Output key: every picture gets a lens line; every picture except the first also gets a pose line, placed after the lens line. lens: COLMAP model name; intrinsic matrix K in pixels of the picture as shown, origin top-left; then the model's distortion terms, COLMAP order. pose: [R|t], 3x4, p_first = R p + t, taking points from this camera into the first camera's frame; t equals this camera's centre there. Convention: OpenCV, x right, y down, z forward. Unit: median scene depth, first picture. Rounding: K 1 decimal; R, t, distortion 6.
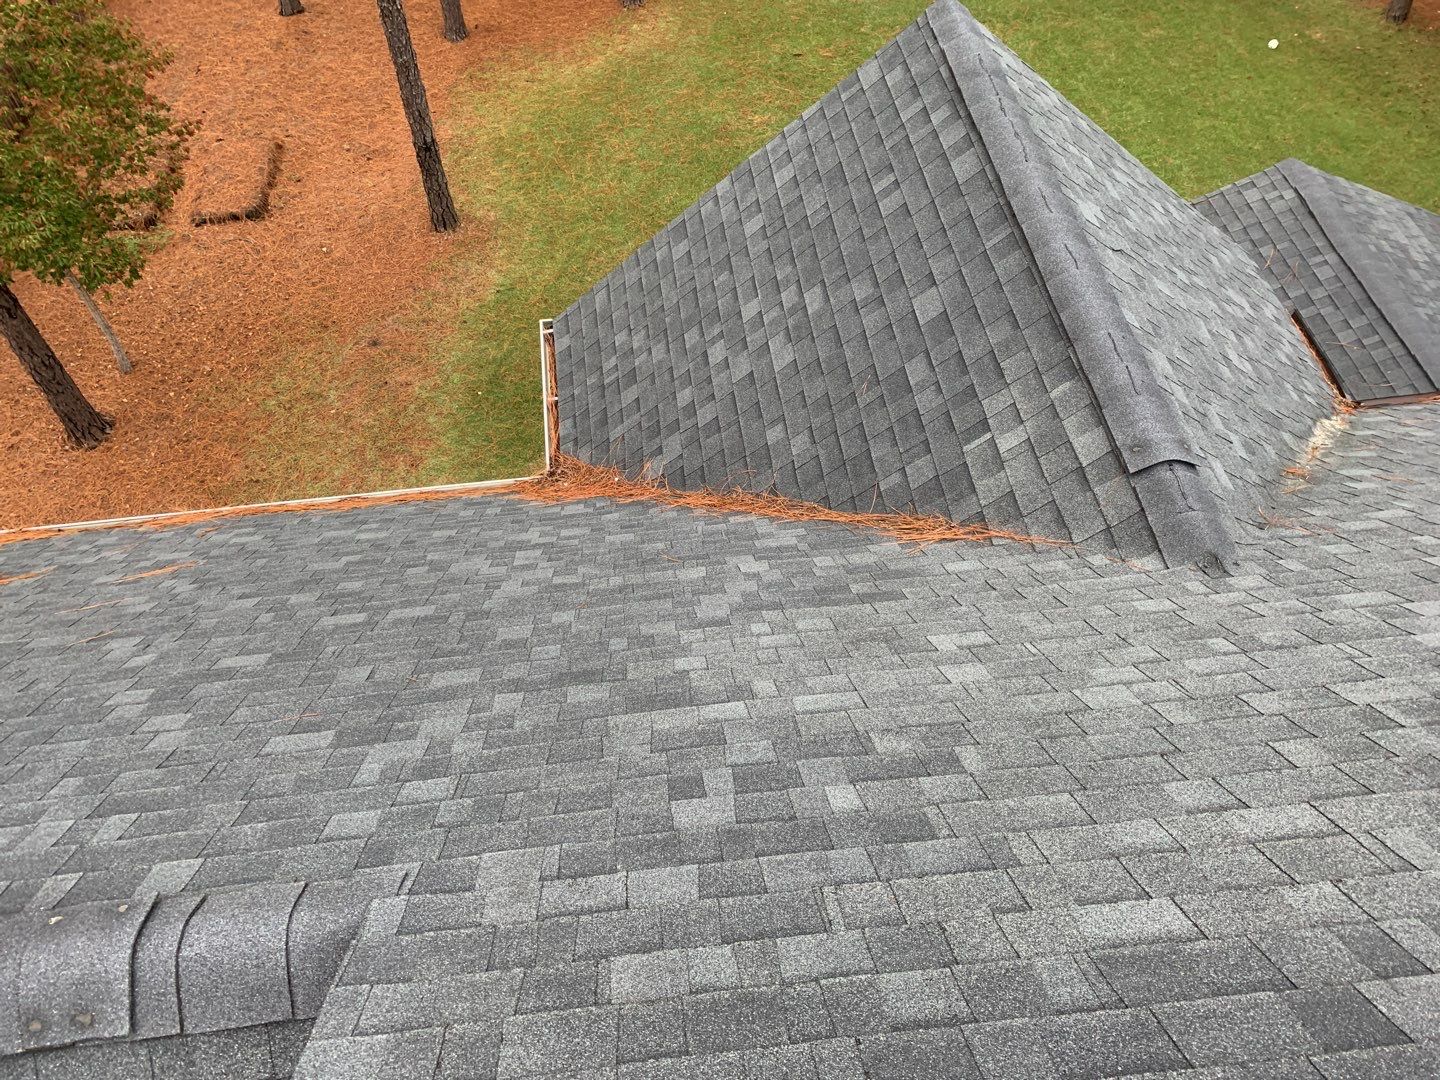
lens RADIAL K [[1087.8, 0, 711.7], [0, 1087.8, 544.1], [0, 0, 1]] dist [0.030011, -0.033708]
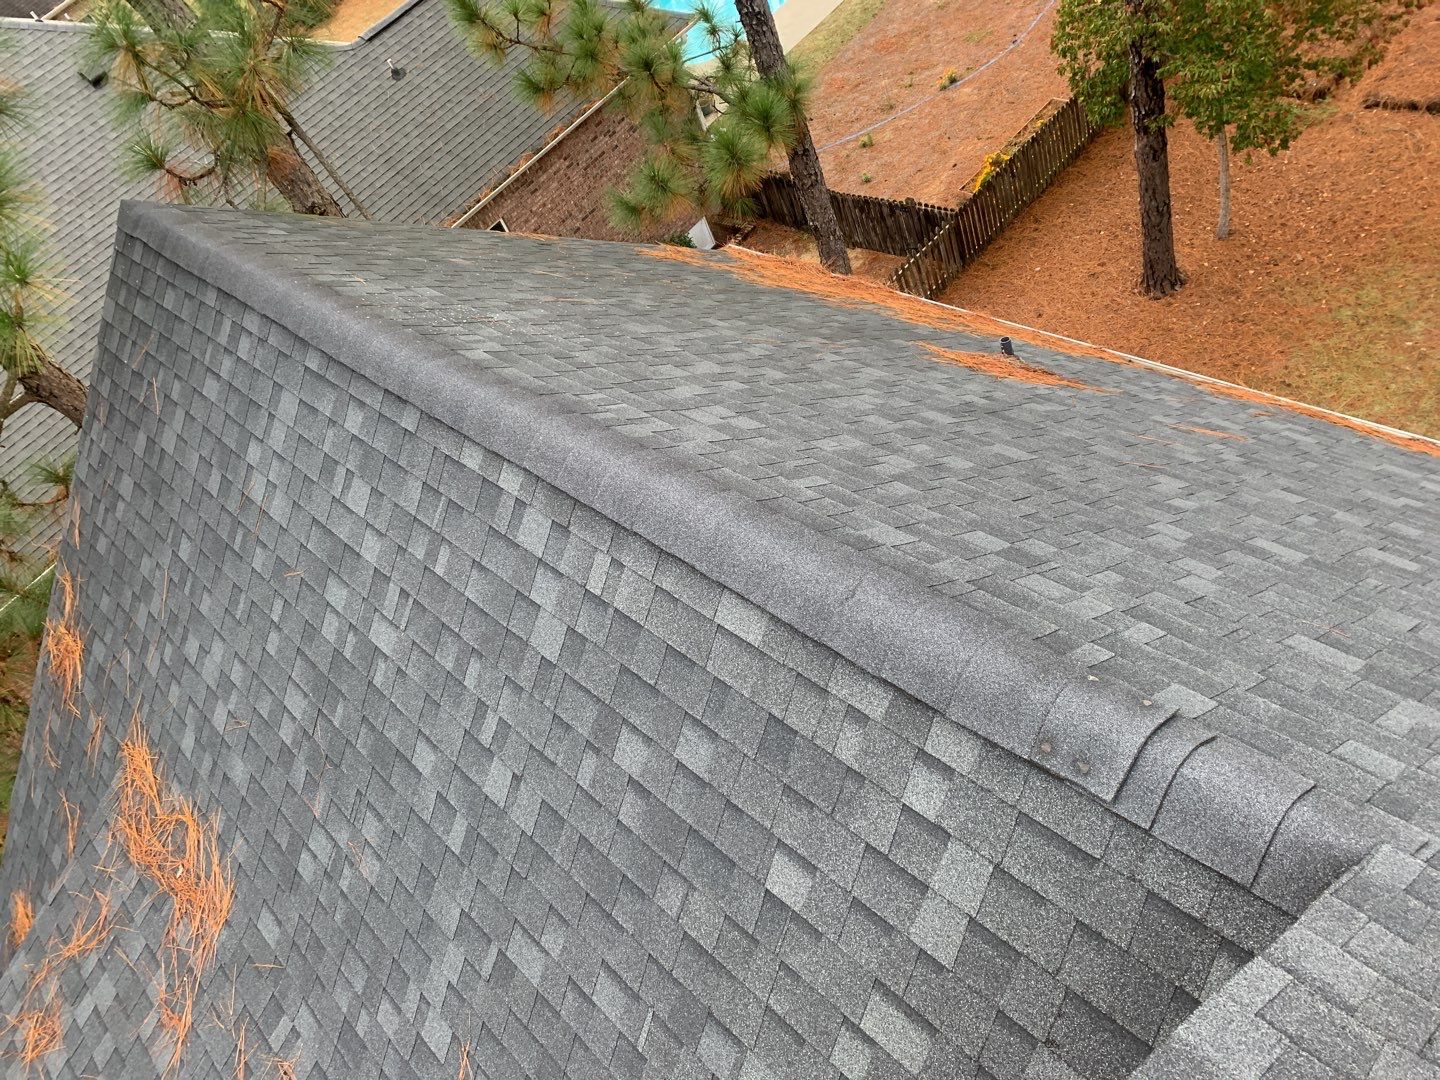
lens RADIAL K [[1095.8, 0, 709.3], [0, 1095.8, 545.5], [0, 0, 1]] dist [0.020734, -0.015555]
pose [[0.599886, 0.458911, -0.655391, -0.064977], [-0.391263, 0.882785, 0.260008, 0.034007], [0.697890, 0.100455, 0.709125, -0.041931]]
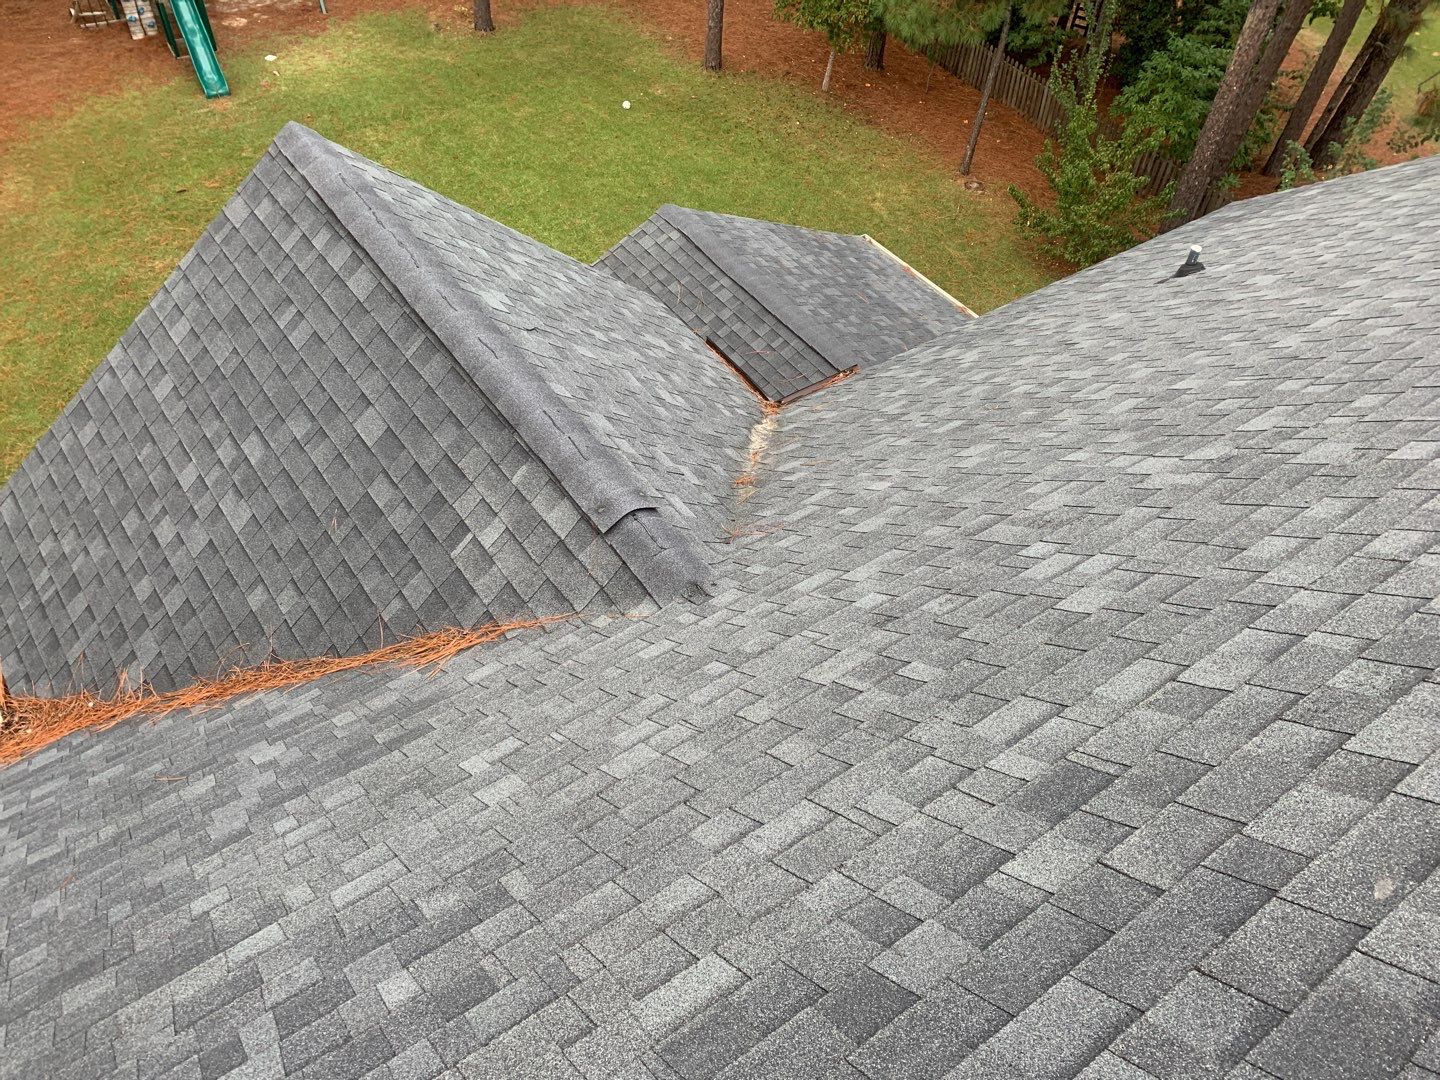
lens RADIAL K [[1083.5, 0, 710.3], [0, 1083.5, 538.9], [0, 0, 1]] dist [0.085278, -0.121527]
pose [[0.865669, -0.309720, 0.393306, 0.044604], [0.339339, 0.940644, -0.006150, -0.013832], [-0.368056, 0.138788, 0.919387, -0.003224]]
